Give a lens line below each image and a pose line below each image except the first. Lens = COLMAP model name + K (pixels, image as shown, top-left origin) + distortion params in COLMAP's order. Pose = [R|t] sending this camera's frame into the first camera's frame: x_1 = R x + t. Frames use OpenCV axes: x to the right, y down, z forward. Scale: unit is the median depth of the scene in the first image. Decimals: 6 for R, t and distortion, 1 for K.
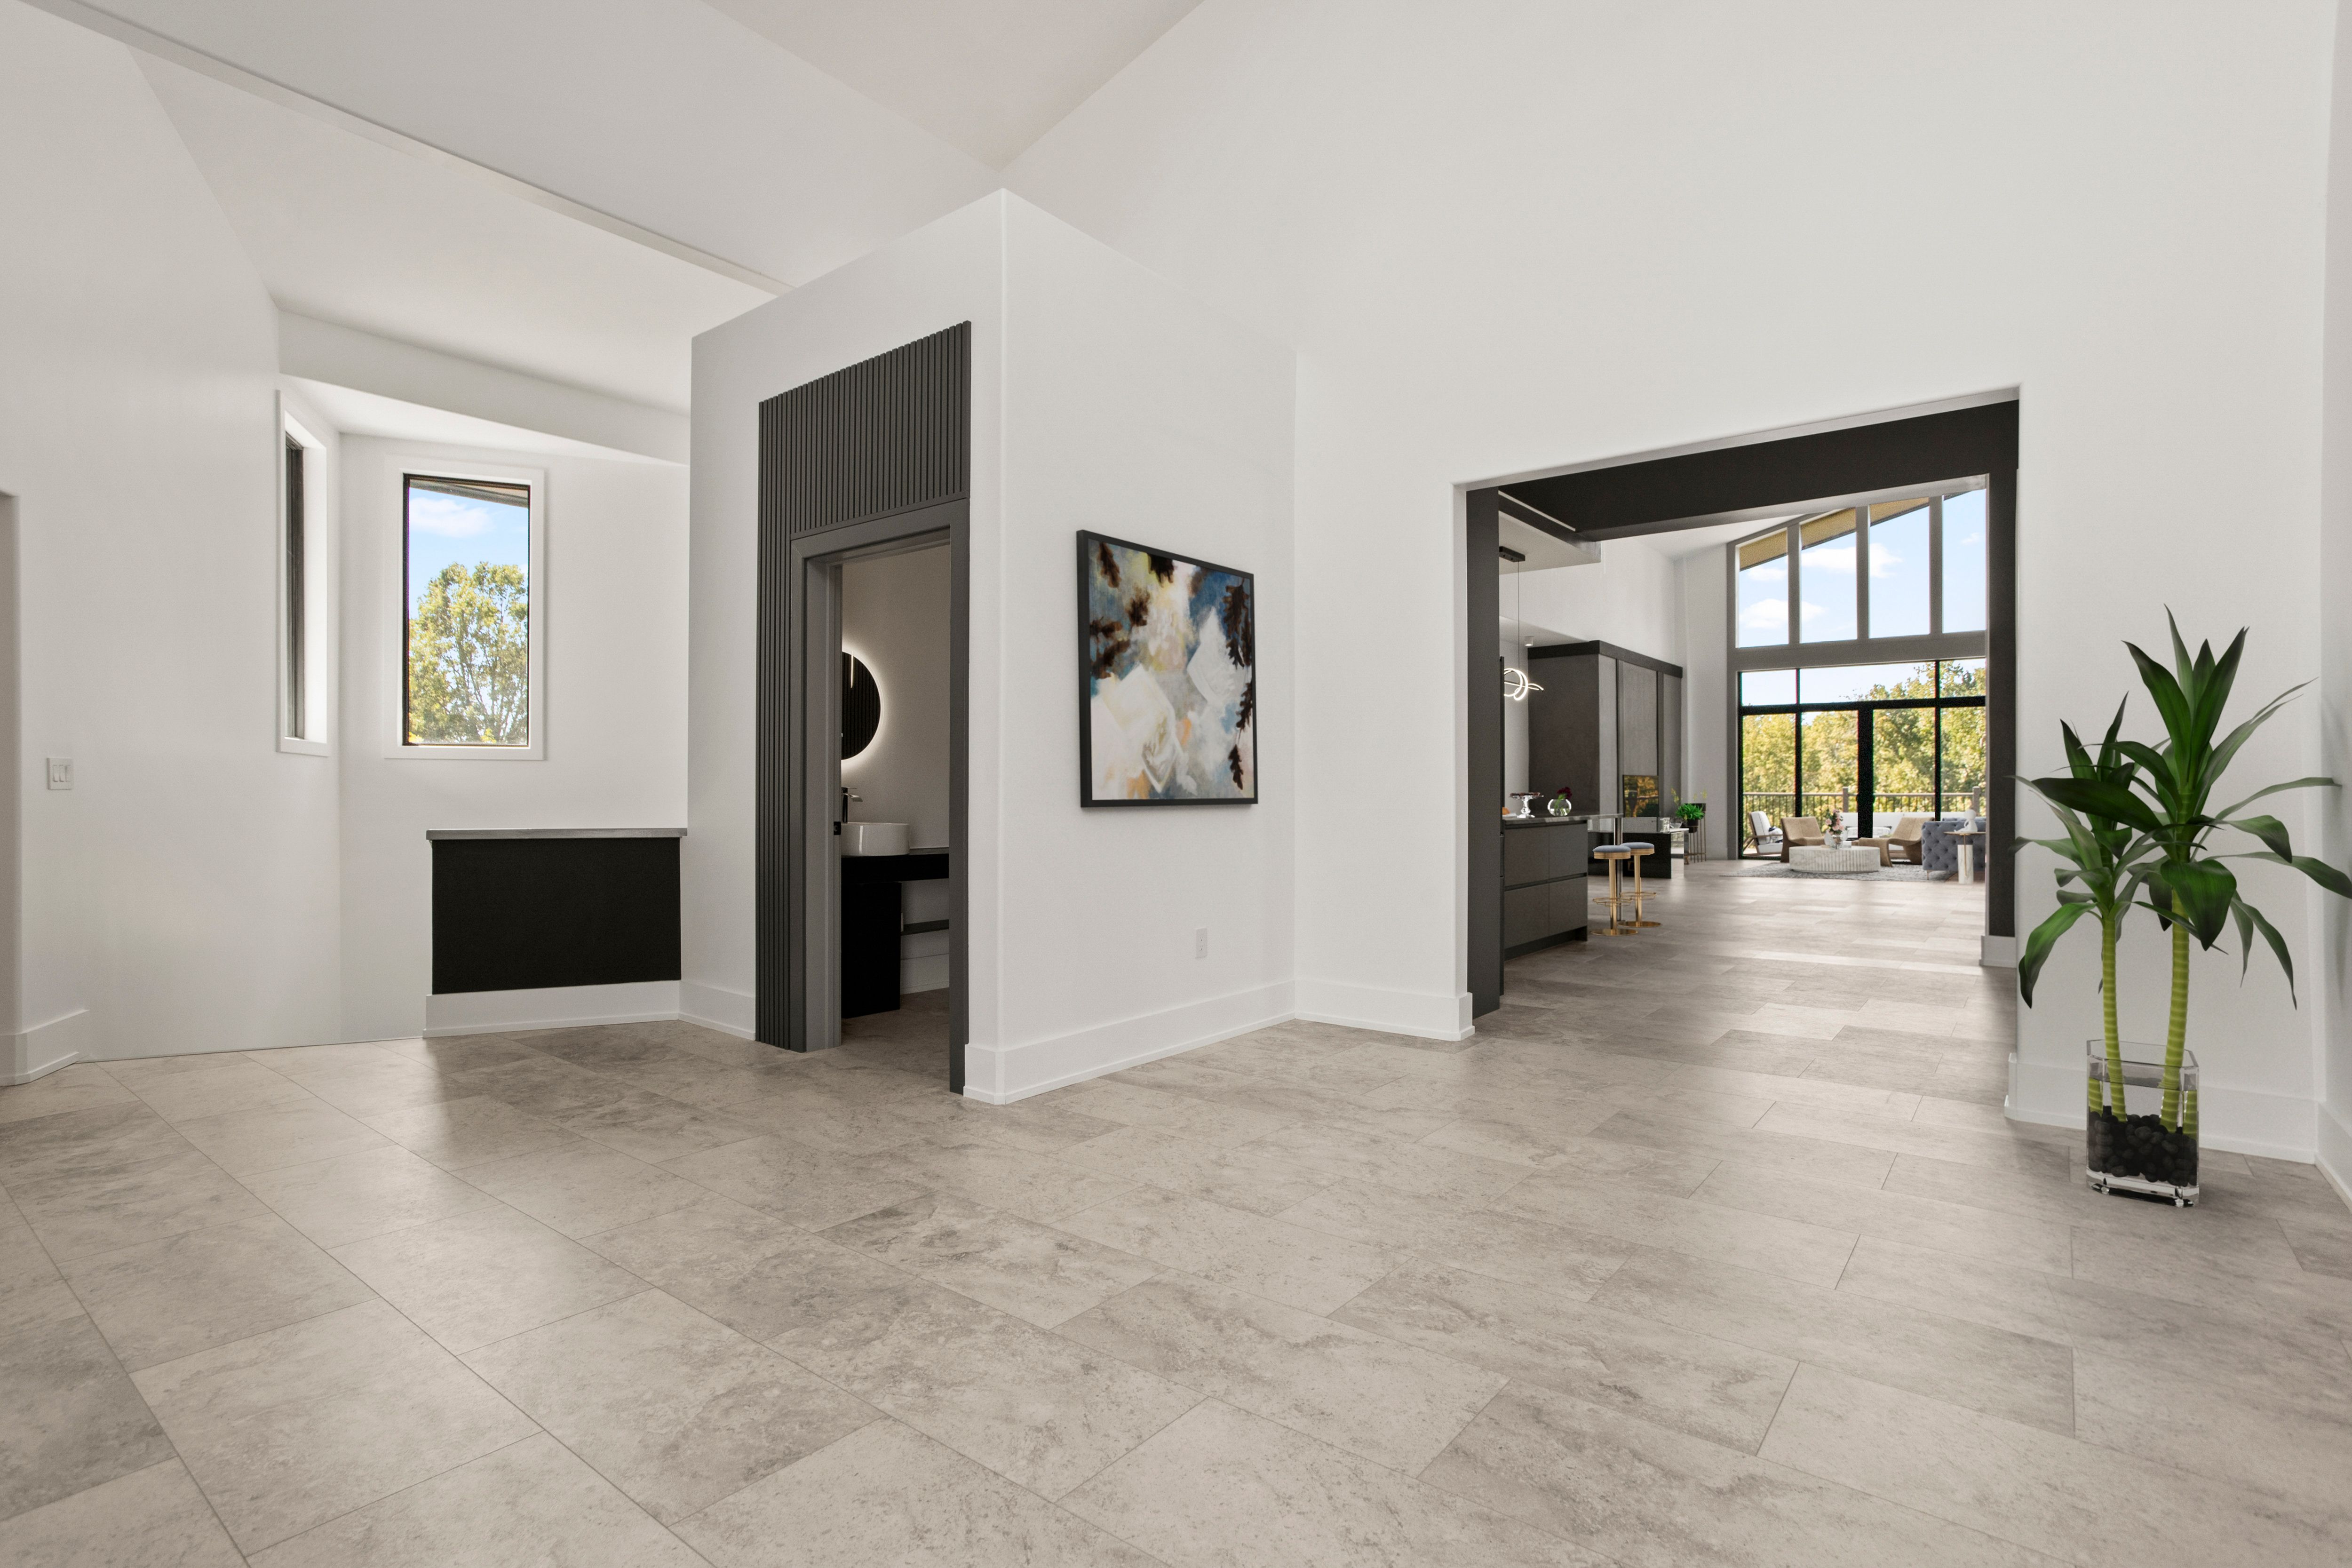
lens RADIAL K [[1133.1, 0, 1176.0], [0, 1133.1, 784.0], [0, 0, 1]] dist [-0.009379, 0.001113]
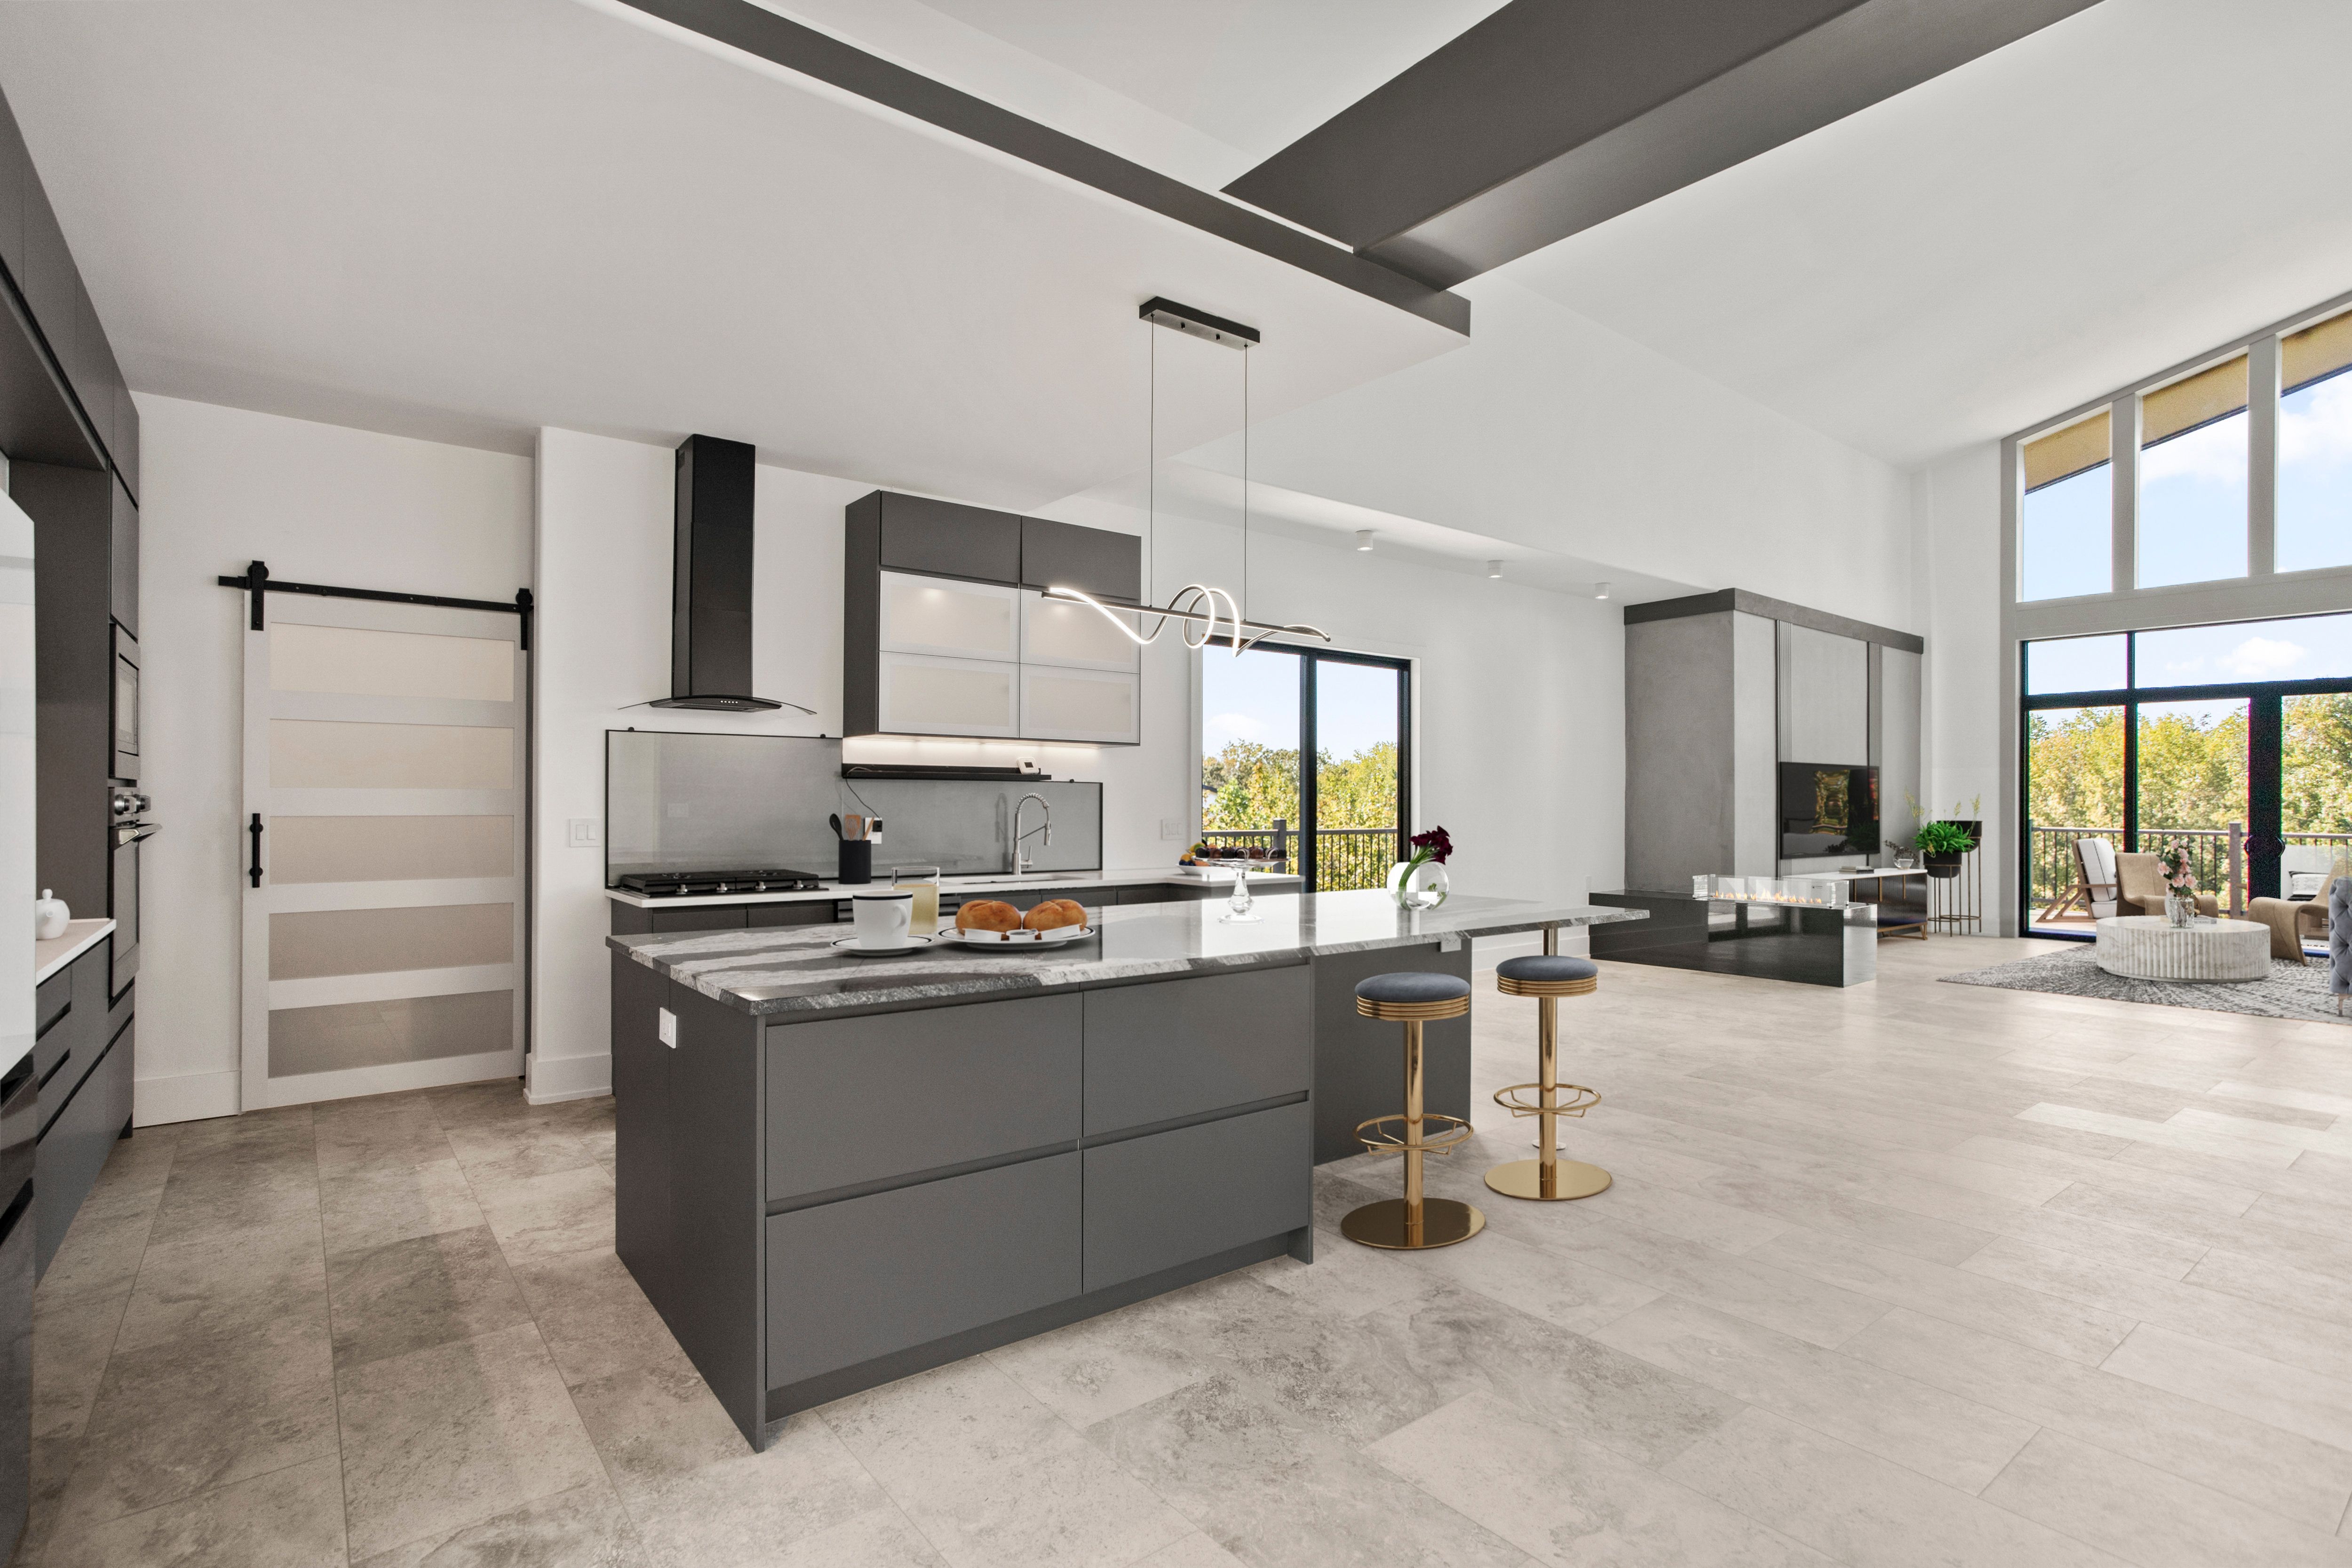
lens RADIAL K [[1081.3, 0, 1180.4], [0, 1081.3, 792.1], [0, 0, 1]] dist [0.000415, 0.000609]
pose [[0.976481, 0.000180, -0.215603, 0.170058], [0.001610, 0.999966, 0.008124, -0.020265], [0.215597, -0.008280, 0.976447, 0.308667]]
